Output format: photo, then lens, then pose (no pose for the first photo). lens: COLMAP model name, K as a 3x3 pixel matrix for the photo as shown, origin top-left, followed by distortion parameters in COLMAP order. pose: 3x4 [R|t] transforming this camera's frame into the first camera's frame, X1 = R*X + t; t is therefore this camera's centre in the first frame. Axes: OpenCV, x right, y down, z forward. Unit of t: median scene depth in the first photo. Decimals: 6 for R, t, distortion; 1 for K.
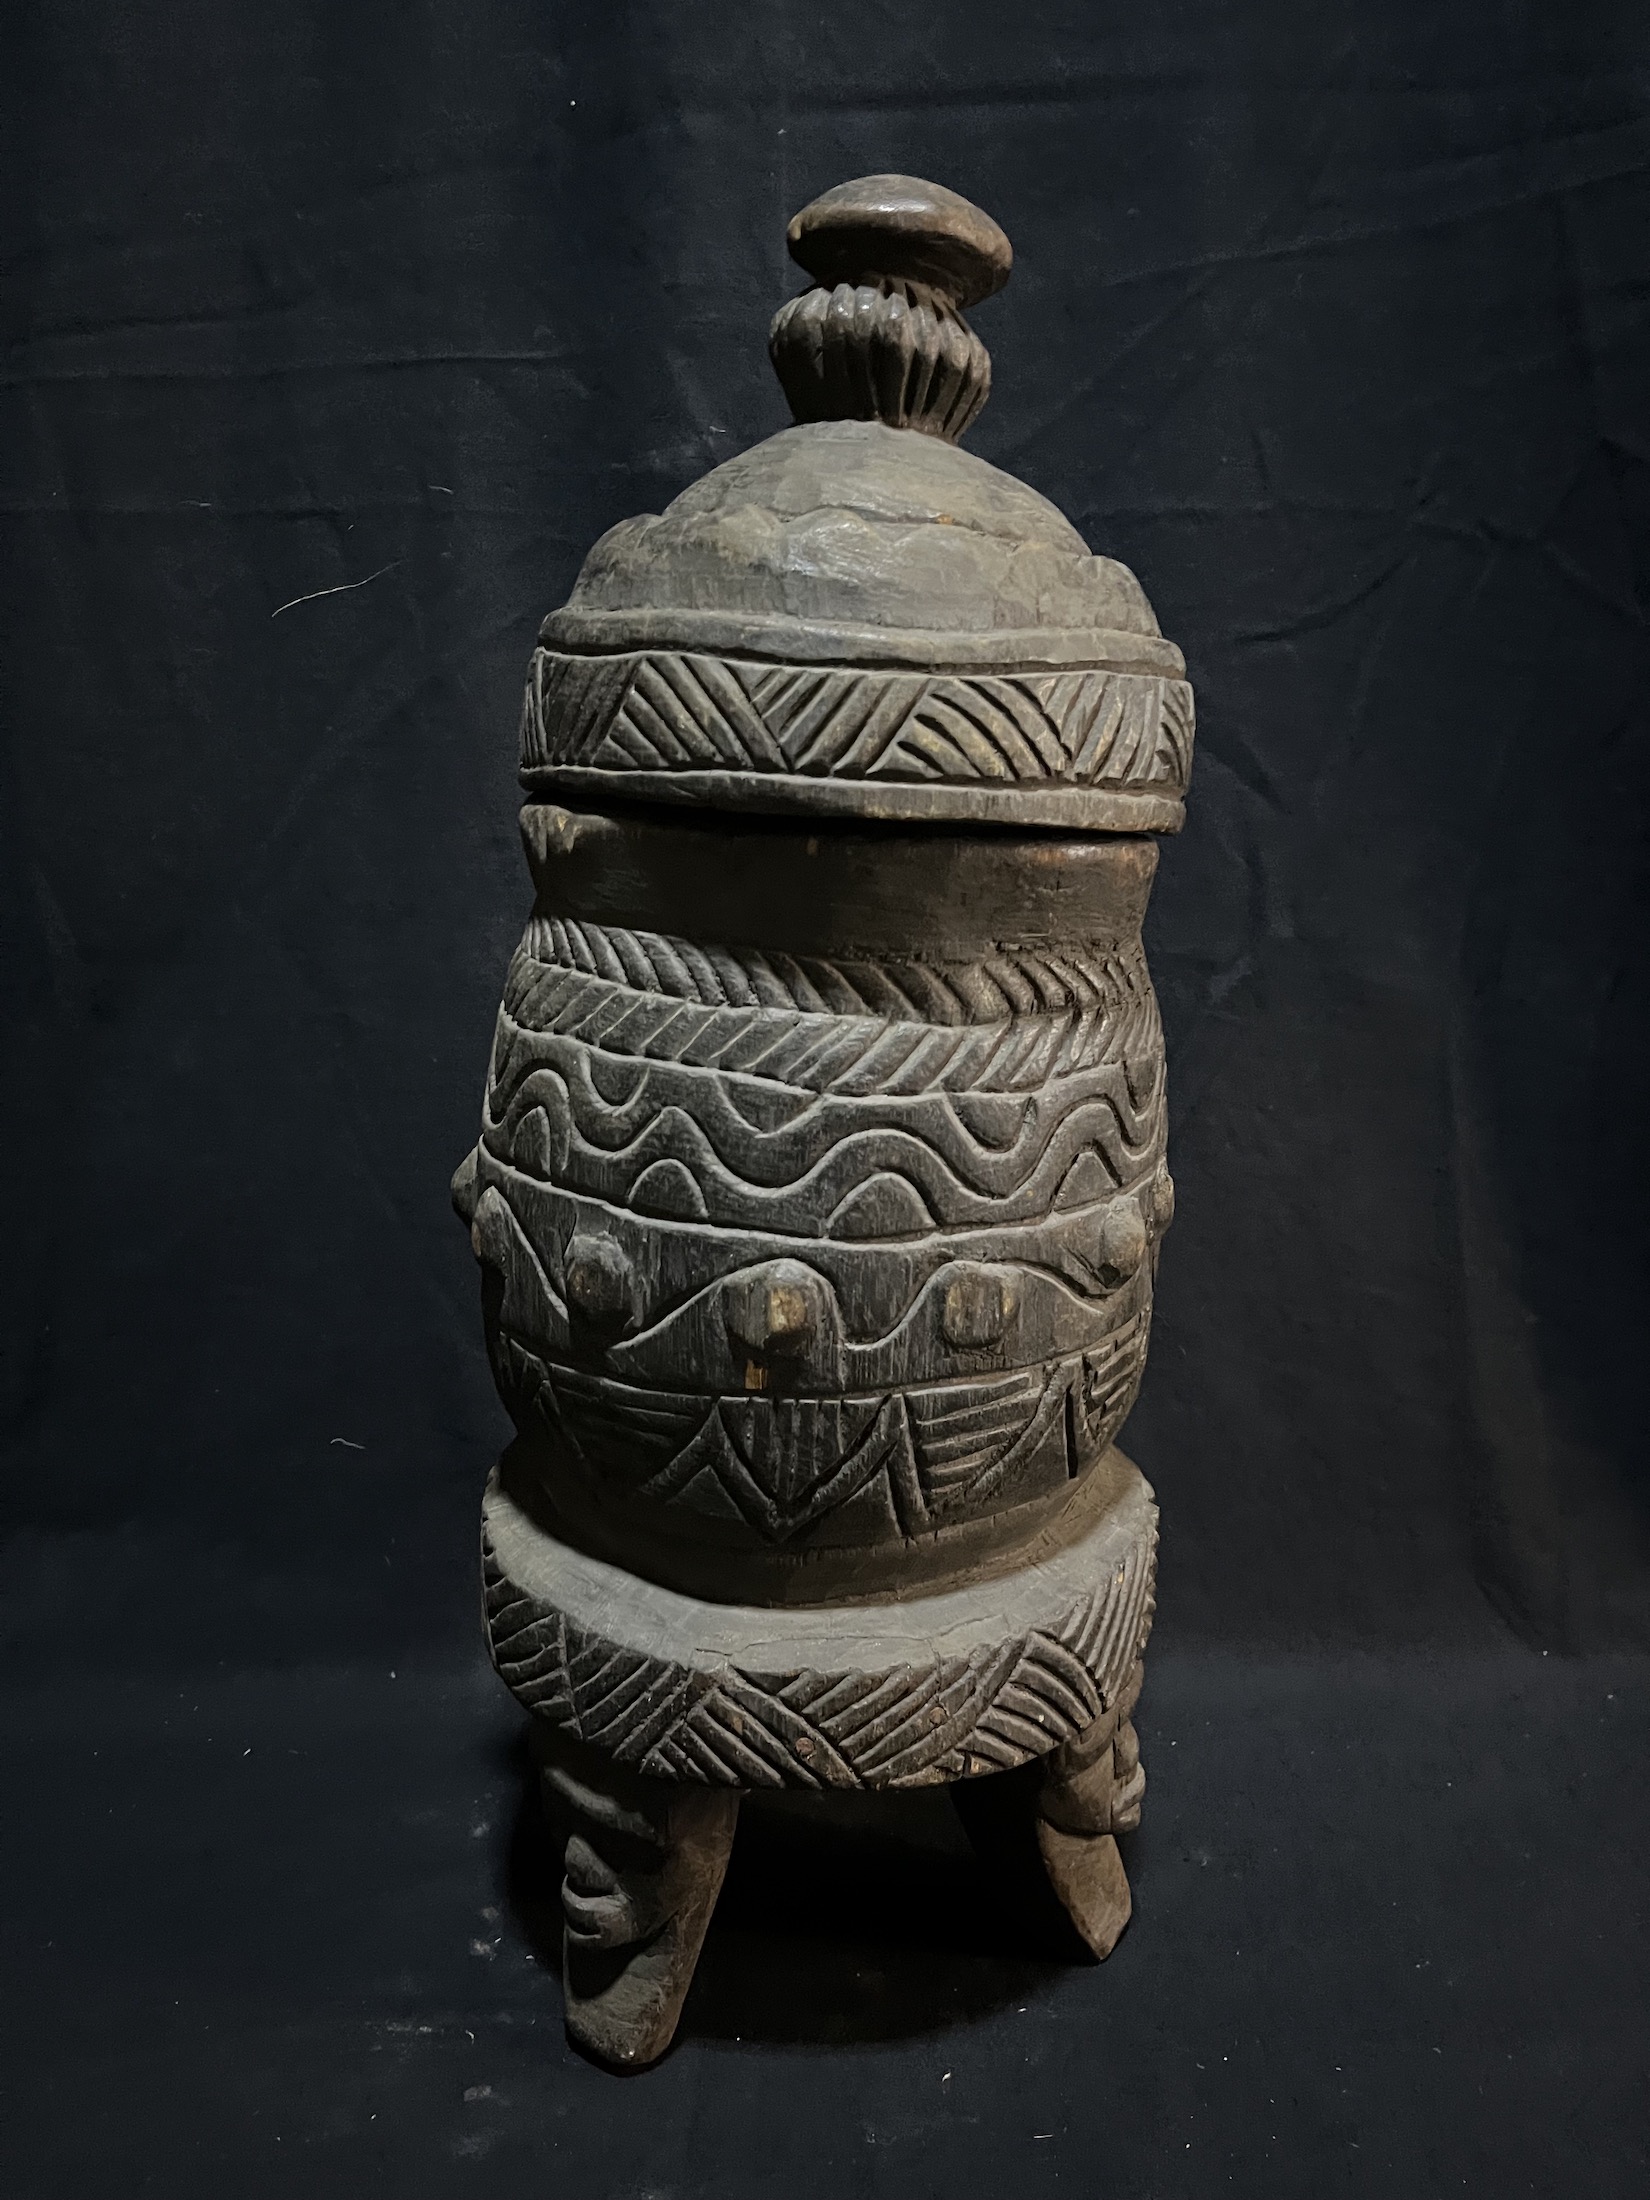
lens RADIAL K [[1716.0, 0, 825.0], [0, 1716.0, 1100.0], [0, 0, 1]] dist [0.032208, -0.077446]
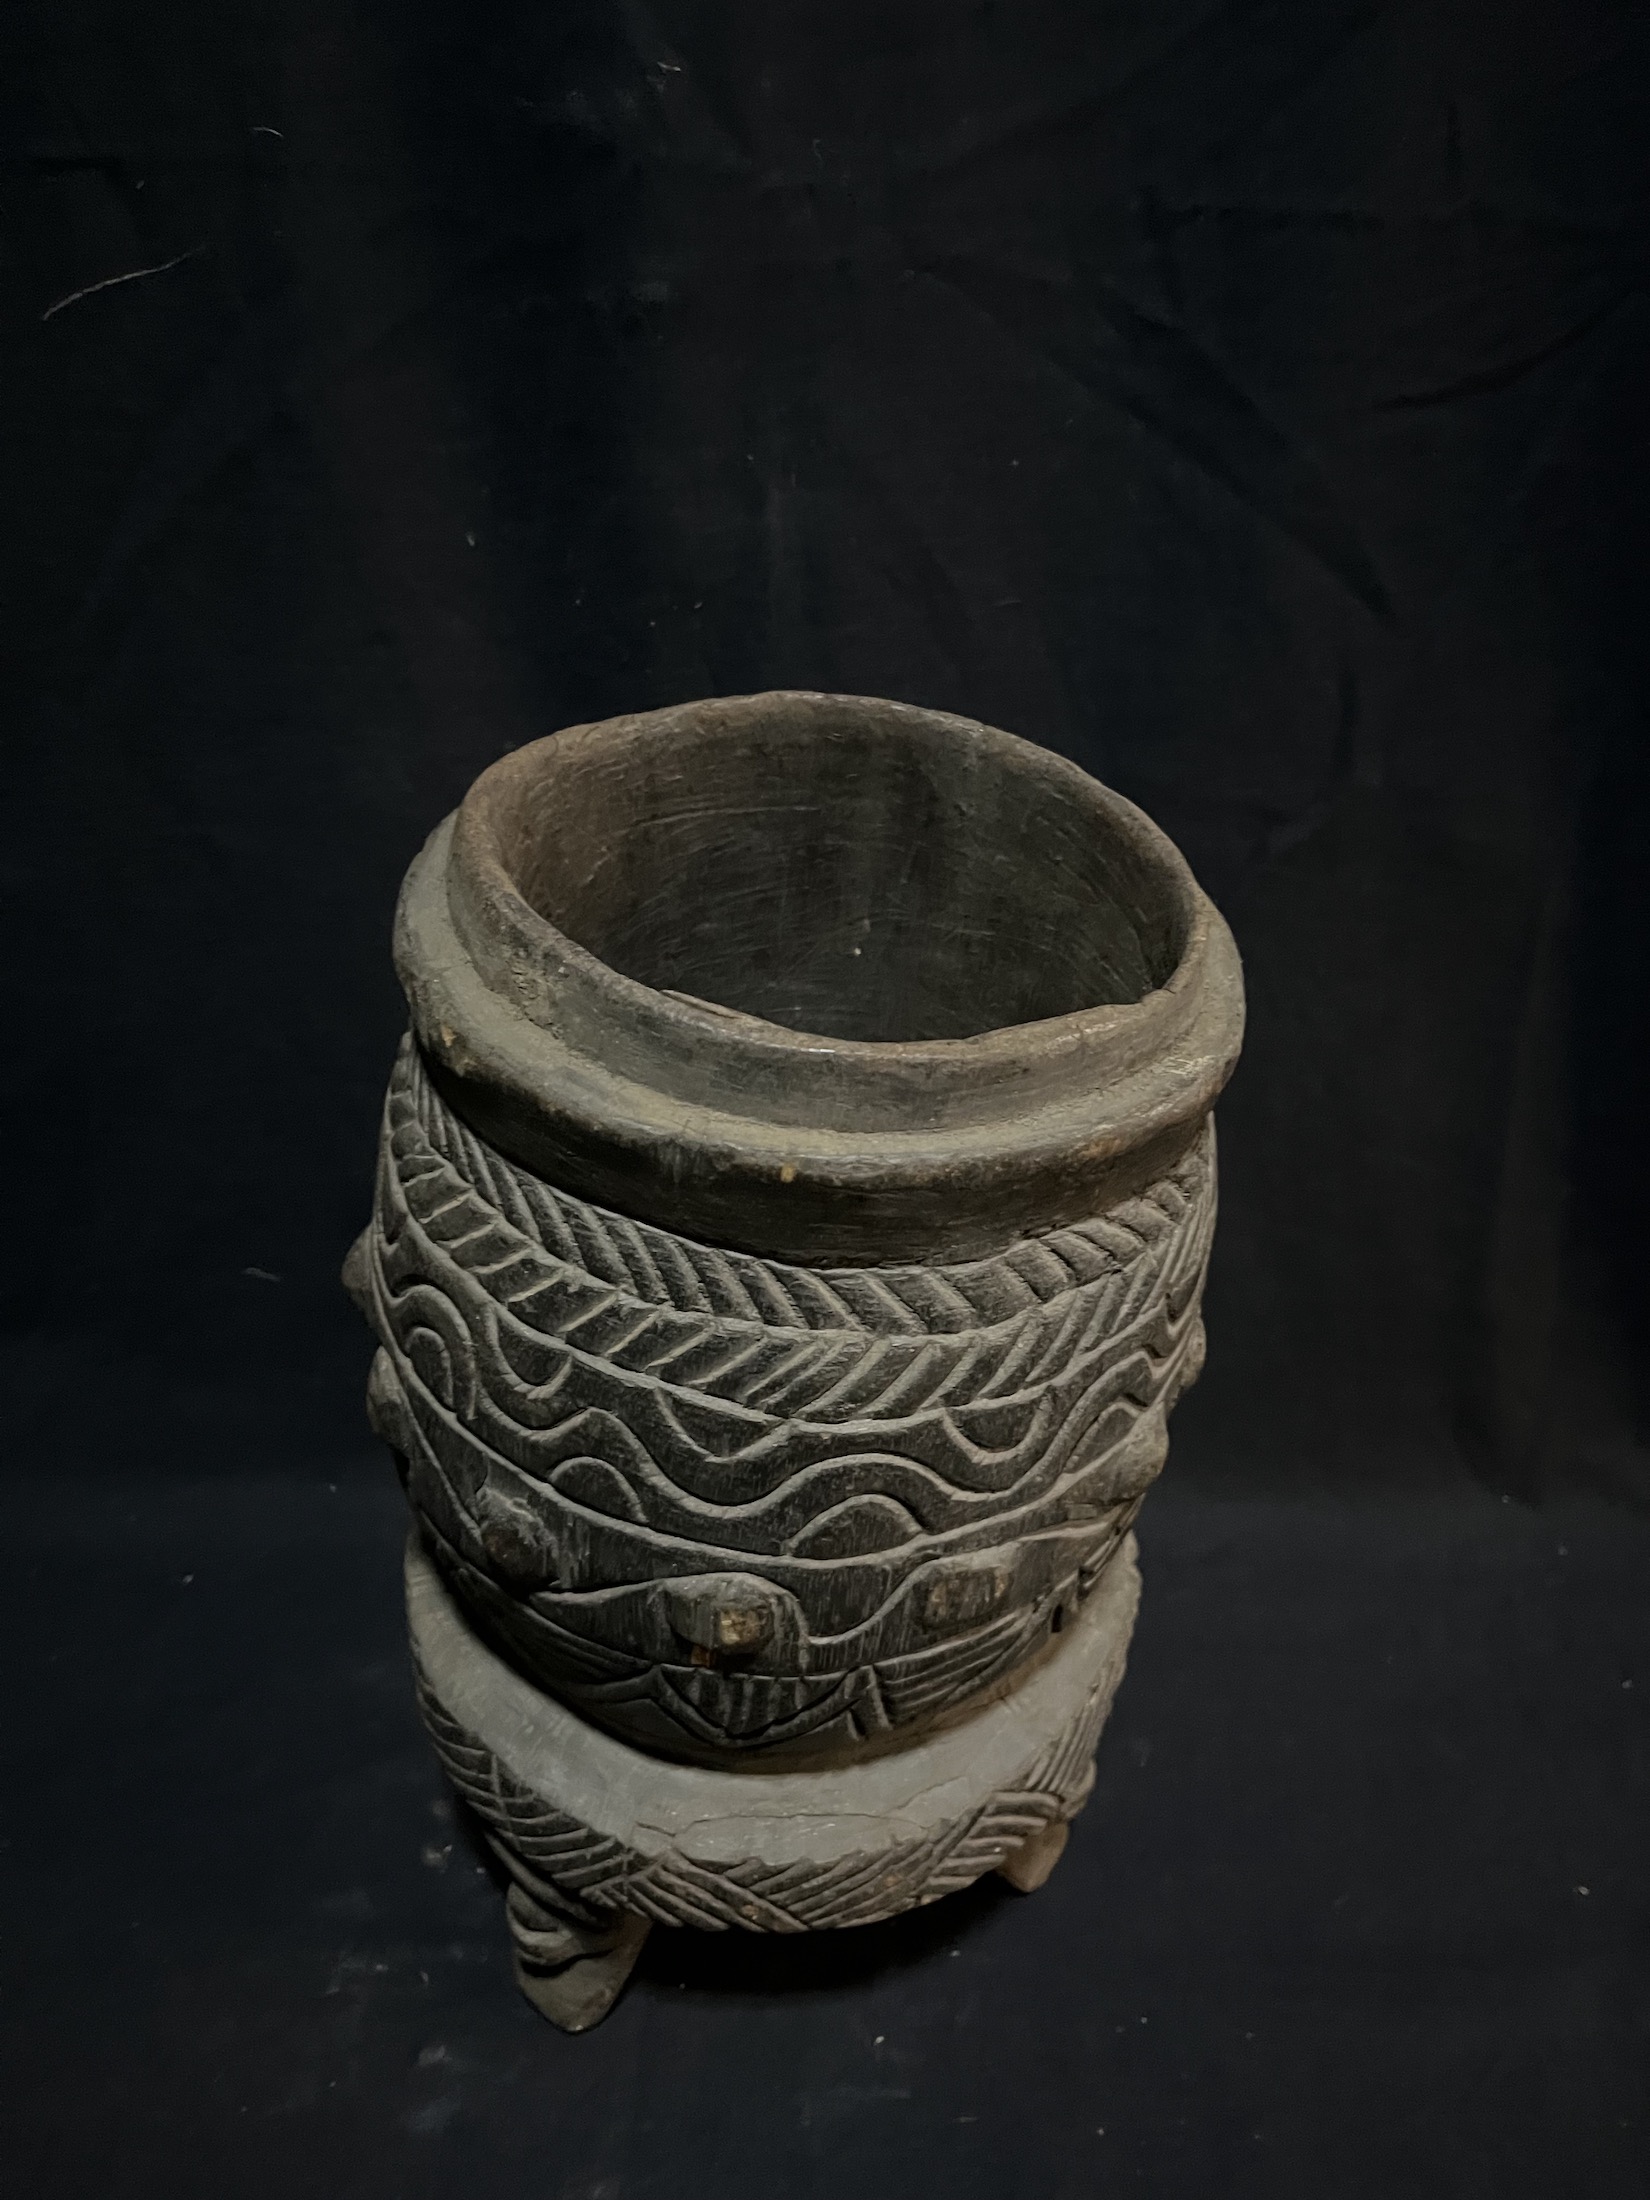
lens RADIAL K [[1716.0, 0, 825.0], [0, 1716.0, 1100.0], [0, 0, 1]] dist [0.032208, -0.077446]
pose [[0.999110, 0.030493, 0.029134, -0.012281], [-0.039862, 0.908368, 0.416267, -0.437926], [-0.013772, -0.417058, 0.908776, 0.315522]]
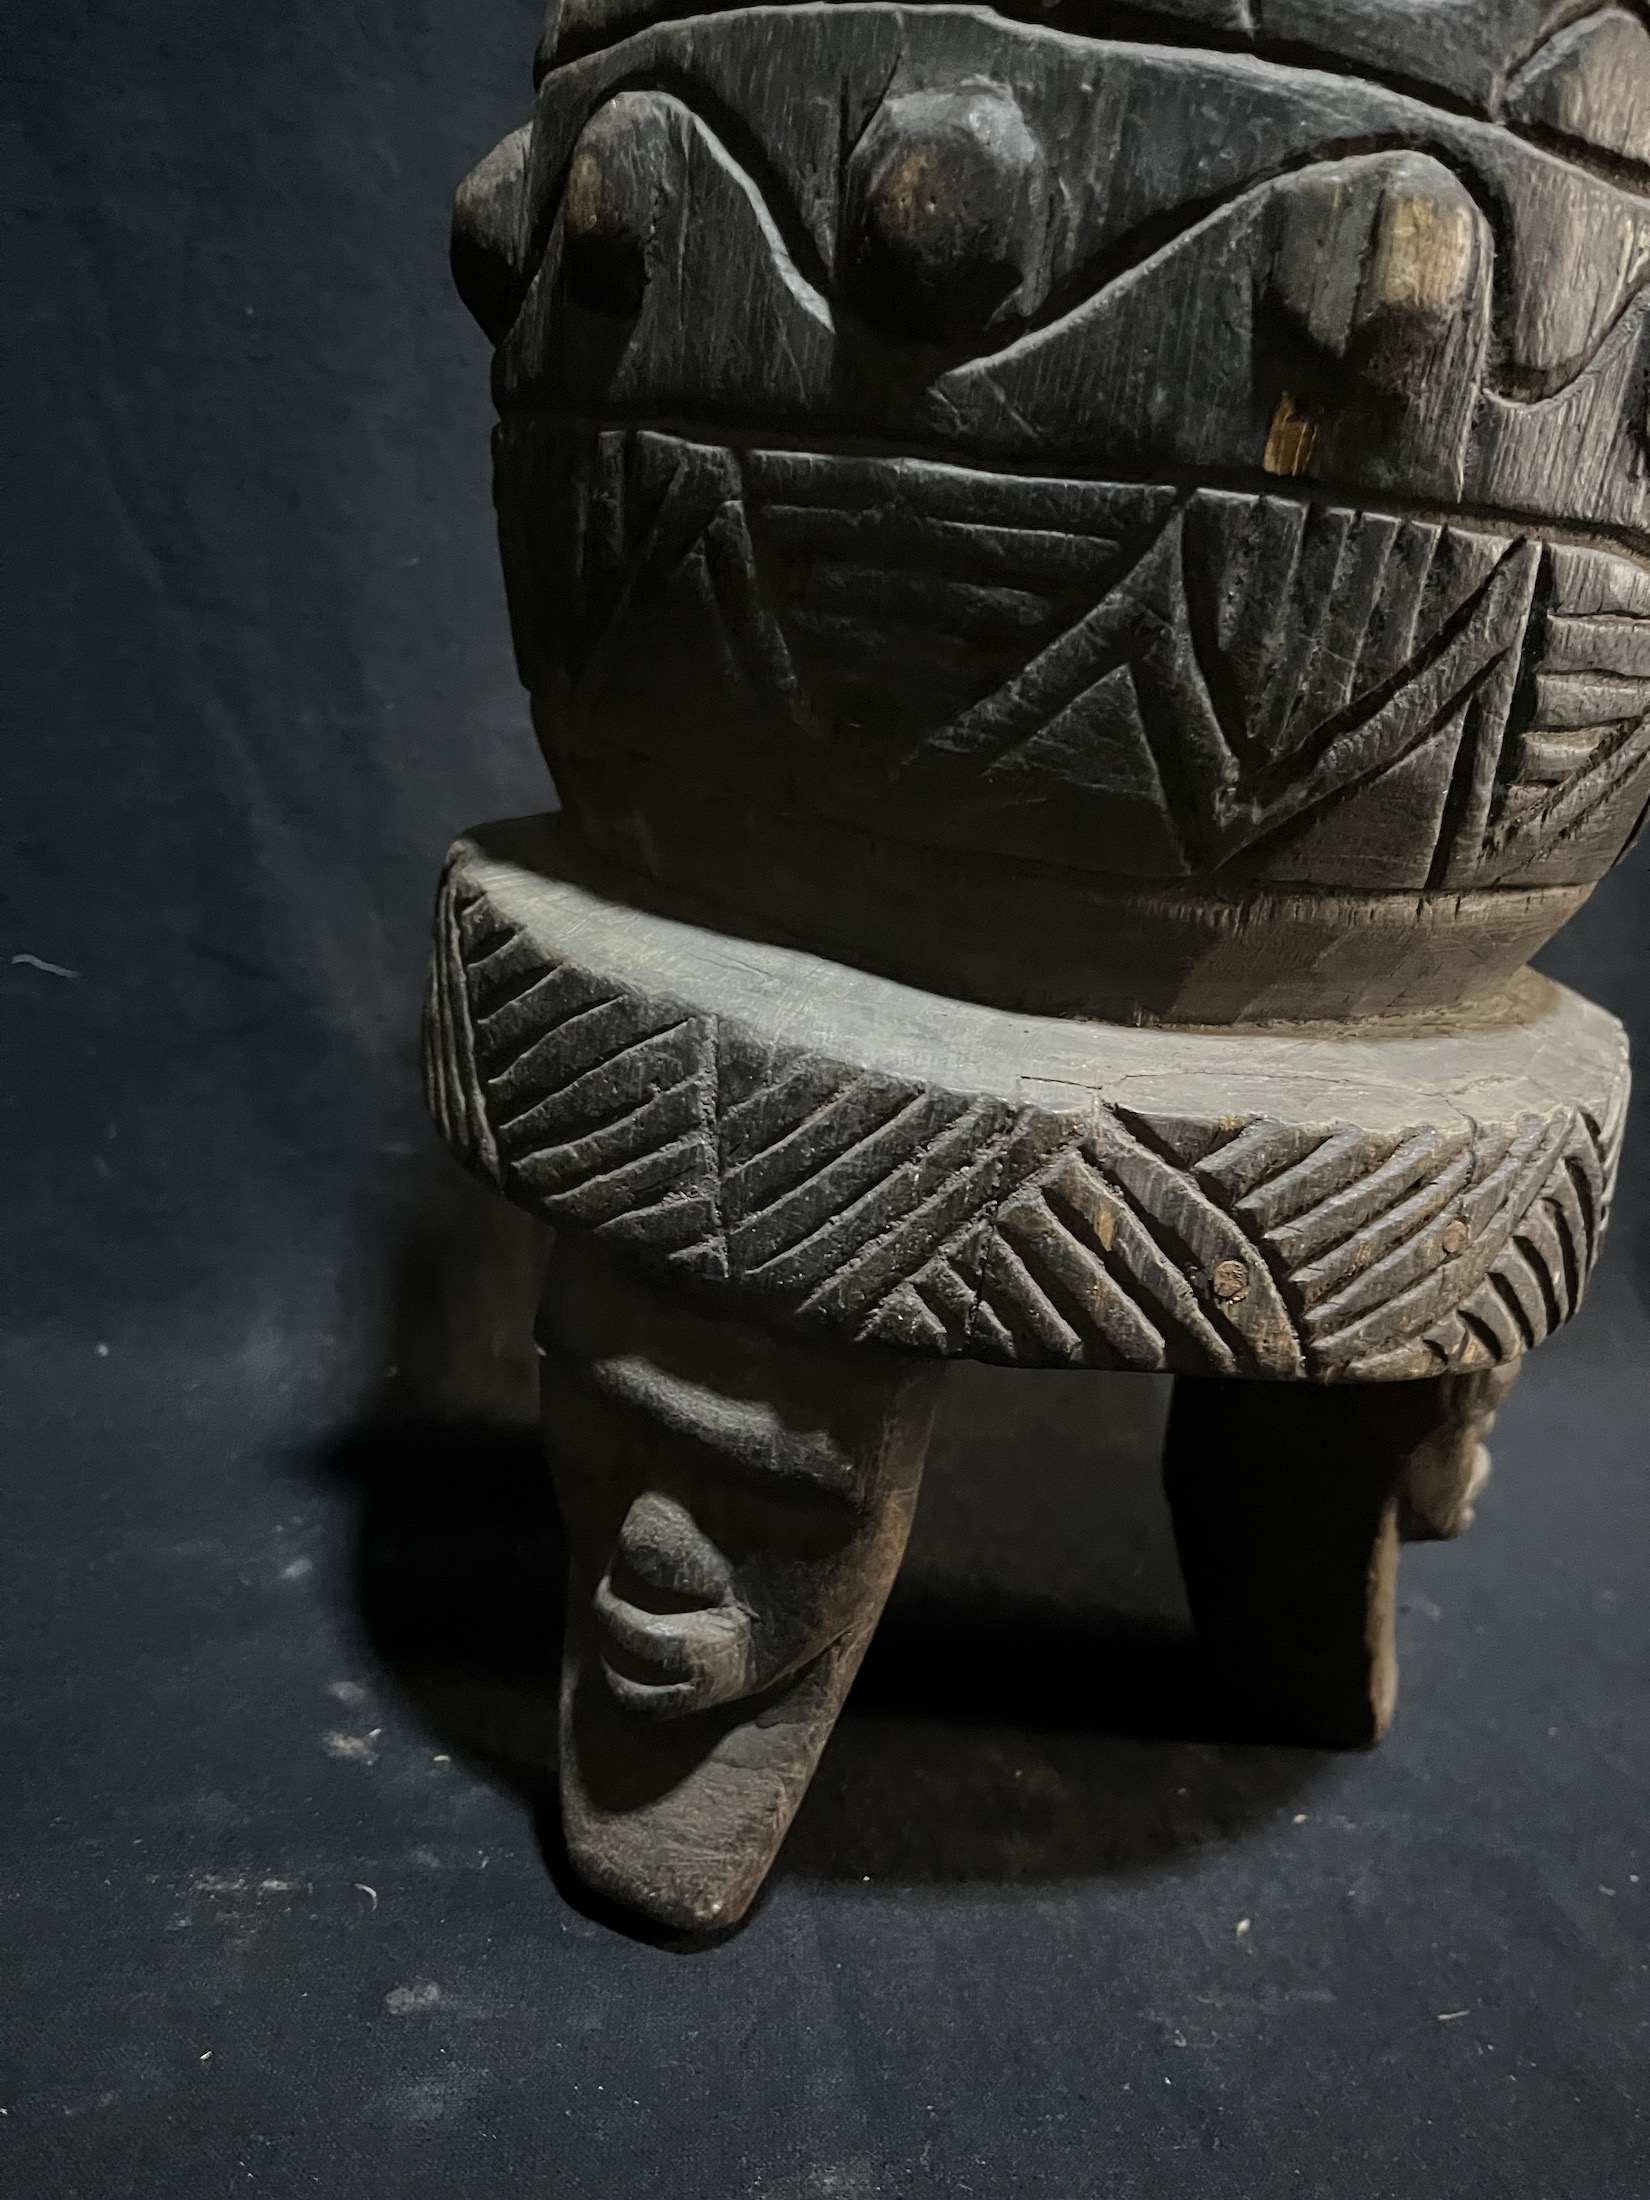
lens RADIAL K [[1760.4, 0, 821.4], [0, 1760.4, 1124.1], [0, 0, 1]] dist [-0.006139, -0.006334]
pose [[0.968302, 0.068022, 0.240342, -0.250713], [-0.083105, 0.995121, 0.053175, 0.314519], [-0.235552, -0.071463, 0.969231, 0.540363]]
